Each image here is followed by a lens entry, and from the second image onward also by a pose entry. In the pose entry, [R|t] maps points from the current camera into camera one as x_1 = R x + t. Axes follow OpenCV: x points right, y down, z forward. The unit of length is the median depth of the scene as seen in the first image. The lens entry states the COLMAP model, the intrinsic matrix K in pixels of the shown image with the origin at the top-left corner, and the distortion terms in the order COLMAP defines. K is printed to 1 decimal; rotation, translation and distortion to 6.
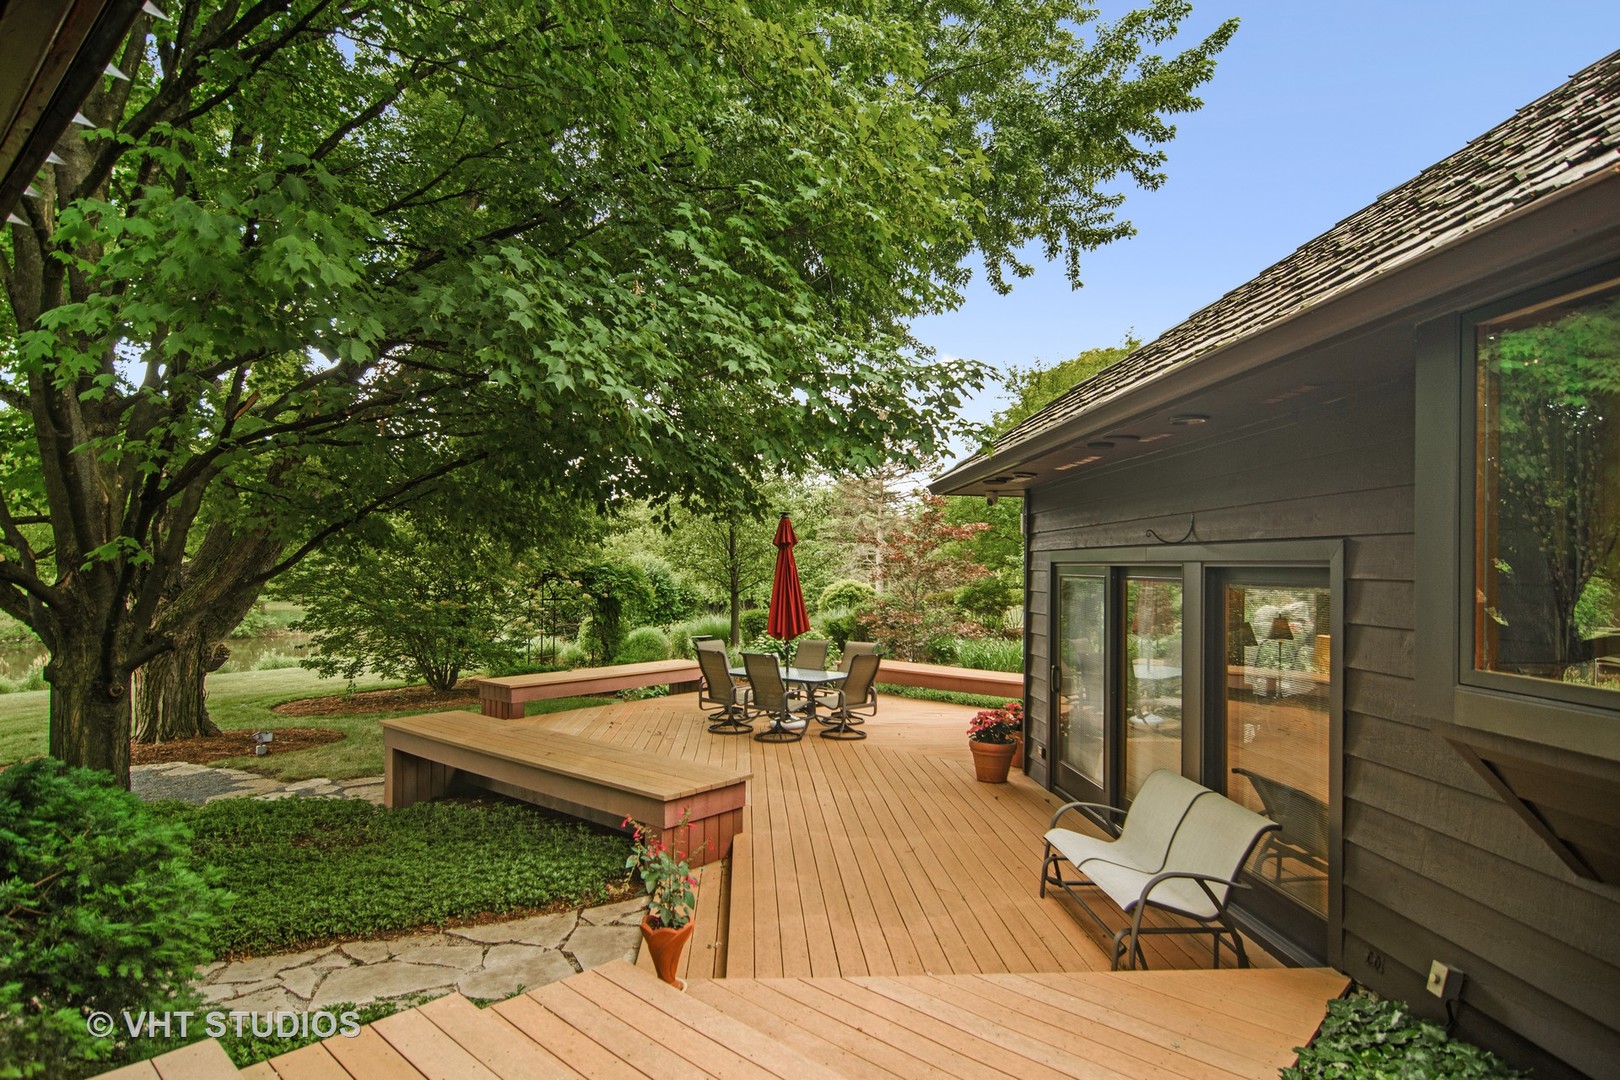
lens RADIAL K [[893.2, 0, 810.6], [0, 893.2, 546.1], [0, 0, 1]] dist [0.001998, 0.001103]
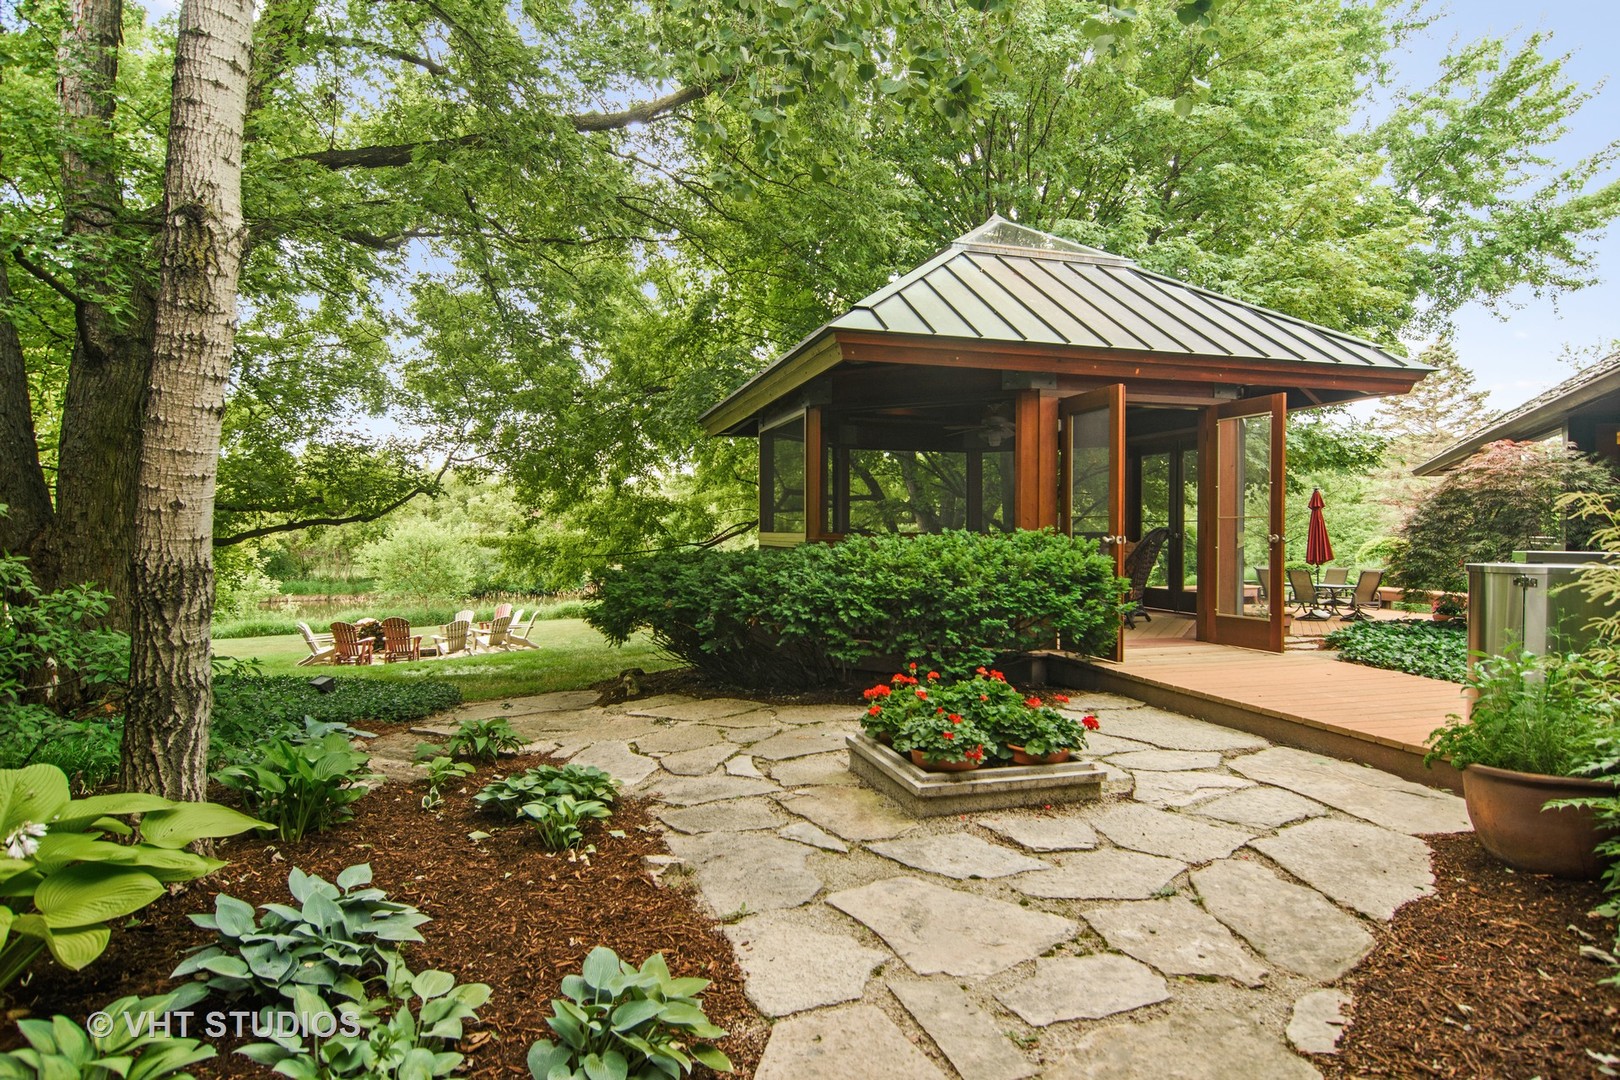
lens RADIAL K [[893.2, 0, 814.8], [0, 893.2, 539.5], [0, 0, 1]] dist [0.001998, 0.001103]
pose [[0.852924, 0.004529, -0.522015, 0.034805], [0.010766, 0.999597, 0.026263, 0.003062], [0.521923, -0.028020, 0.852532, -0.715659]]
